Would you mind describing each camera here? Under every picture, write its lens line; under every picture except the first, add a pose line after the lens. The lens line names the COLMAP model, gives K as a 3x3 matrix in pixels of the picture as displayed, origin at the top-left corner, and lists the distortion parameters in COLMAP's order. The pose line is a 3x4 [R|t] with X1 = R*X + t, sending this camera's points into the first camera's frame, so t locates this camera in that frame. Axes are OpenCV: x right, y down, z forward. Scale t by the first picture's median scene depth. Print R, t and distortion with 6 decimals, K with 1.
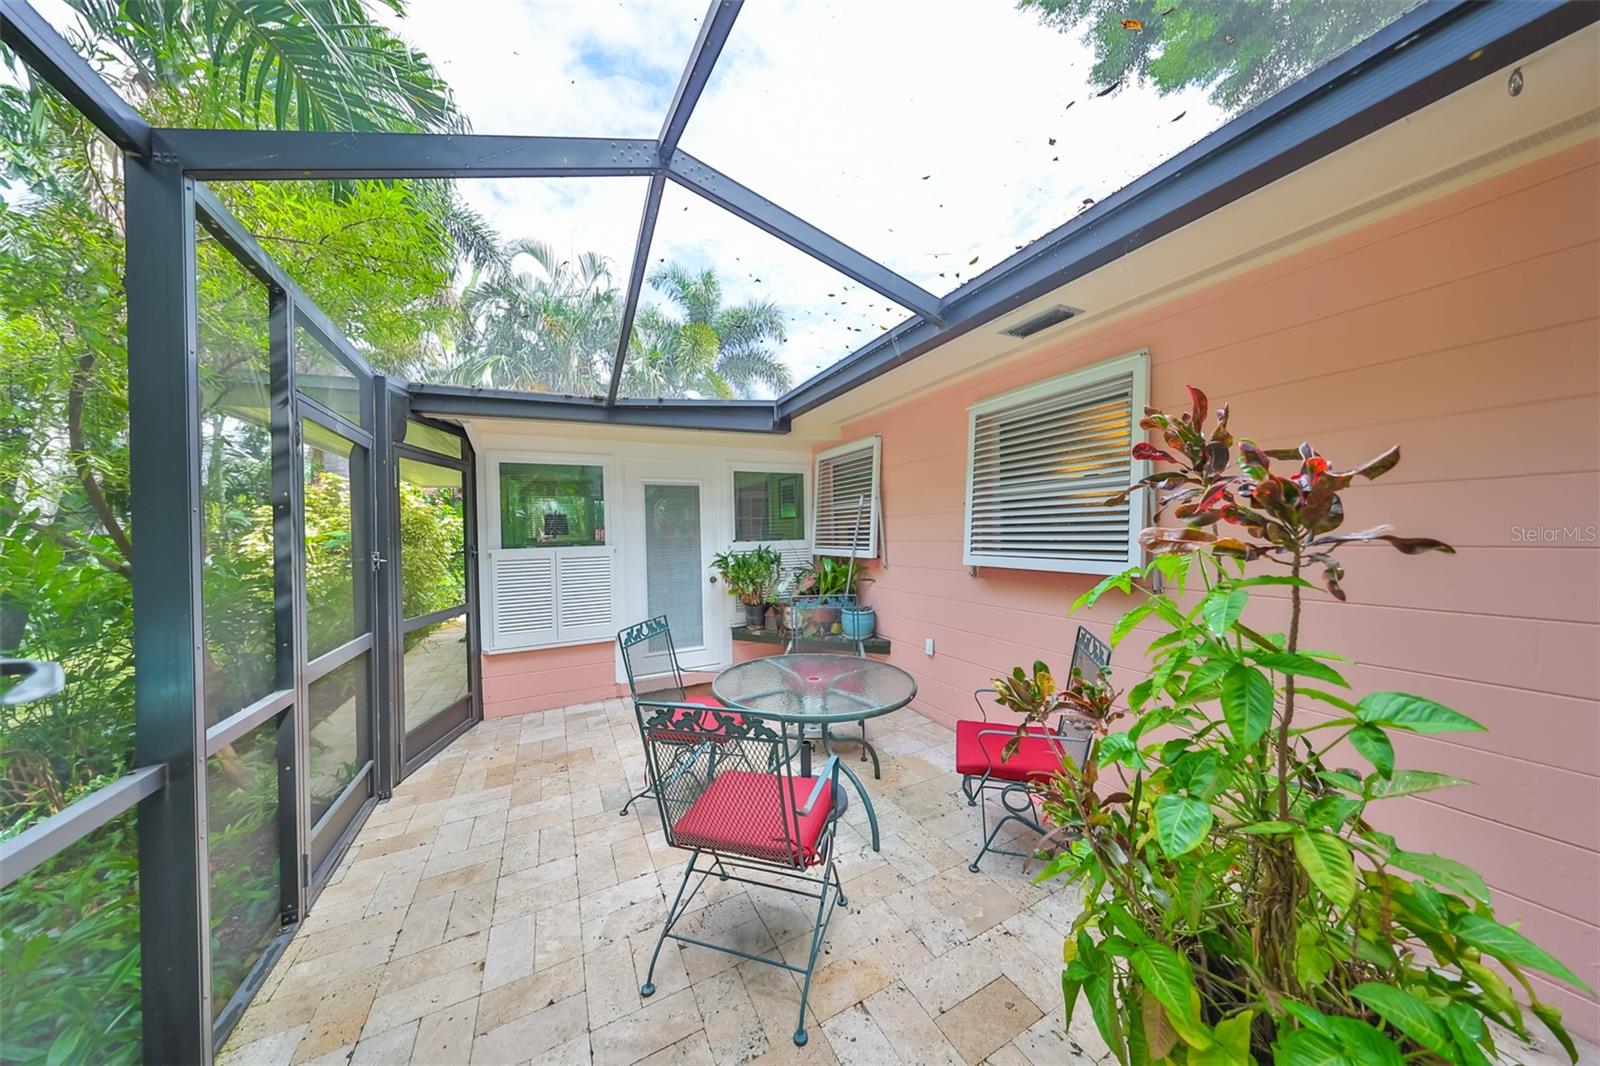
lens RADIAL K [[494.9, 0, 800.1], [0, 494.9, 535.2], [0, 0, 1]] dist [0.000189, 0.000005]
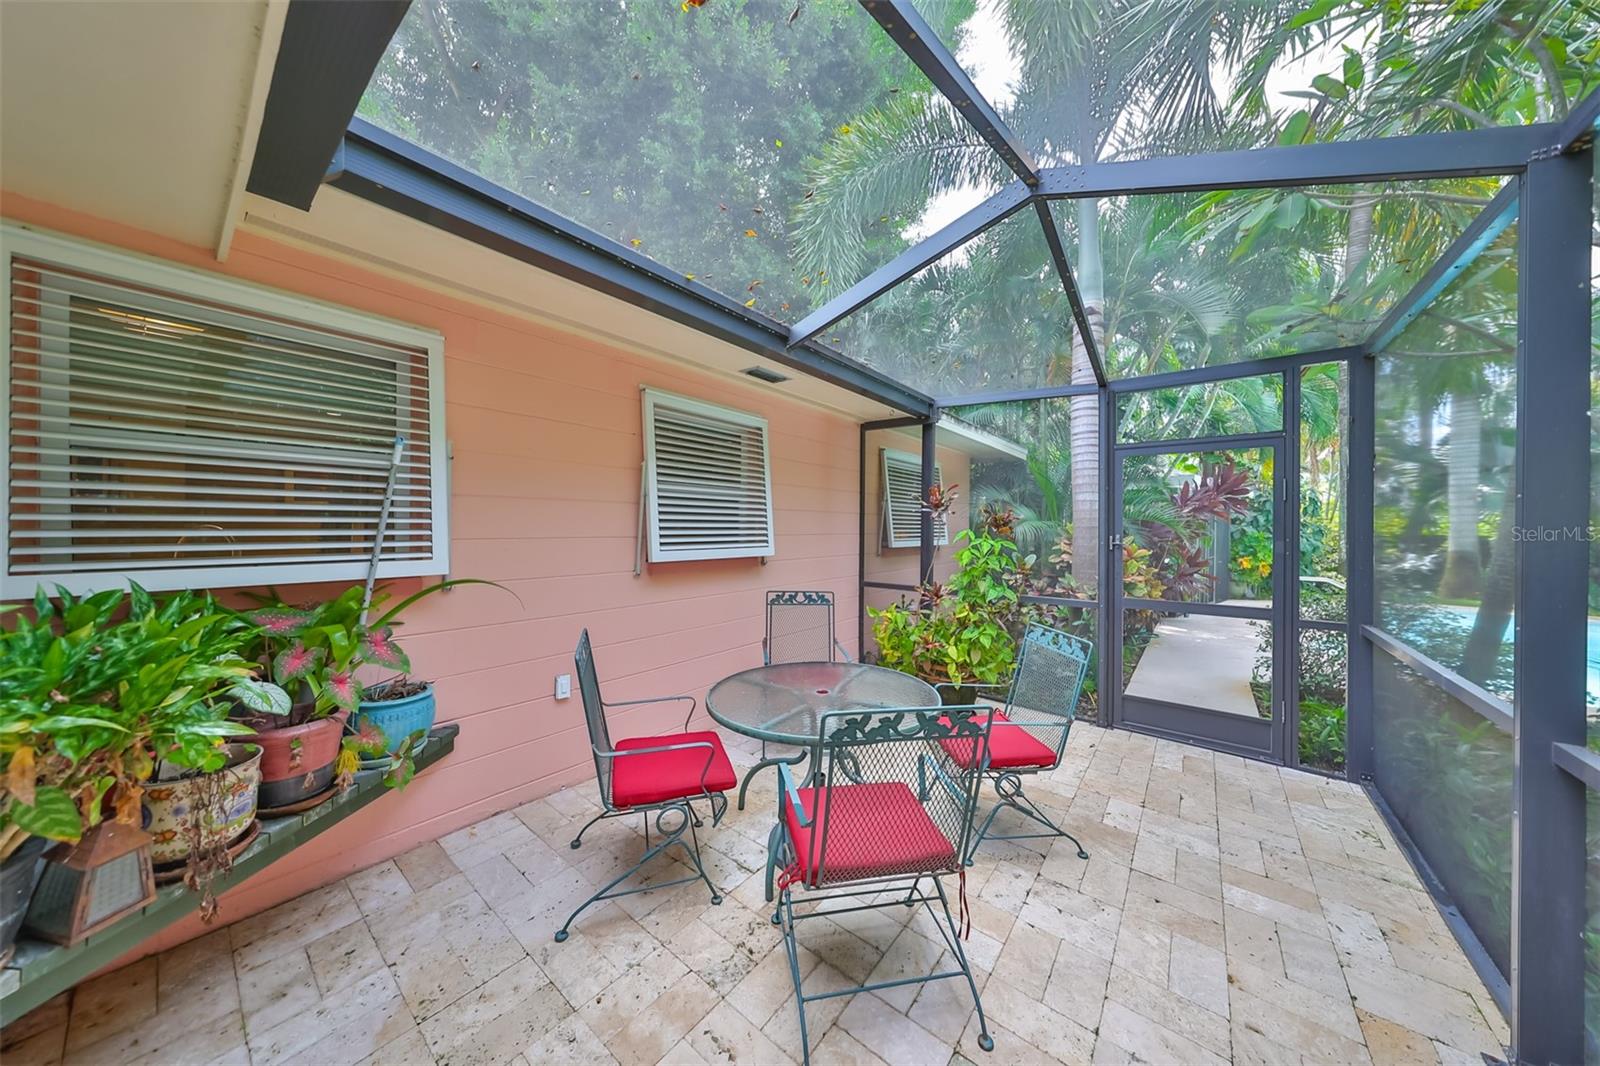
lens RADIAL K [[494.9, 0, 800.1], [0, 494.9, 531.0], [0, 0, 1]] dist [0.000189, 0.000005]
pose [[-0.428551, 0.022618, 0.903234, -0.473709], [0.021156, 0.999664, -0.014995, 0.017574], [-0.903270, 0.012682, -0.428886, 0.888358]]
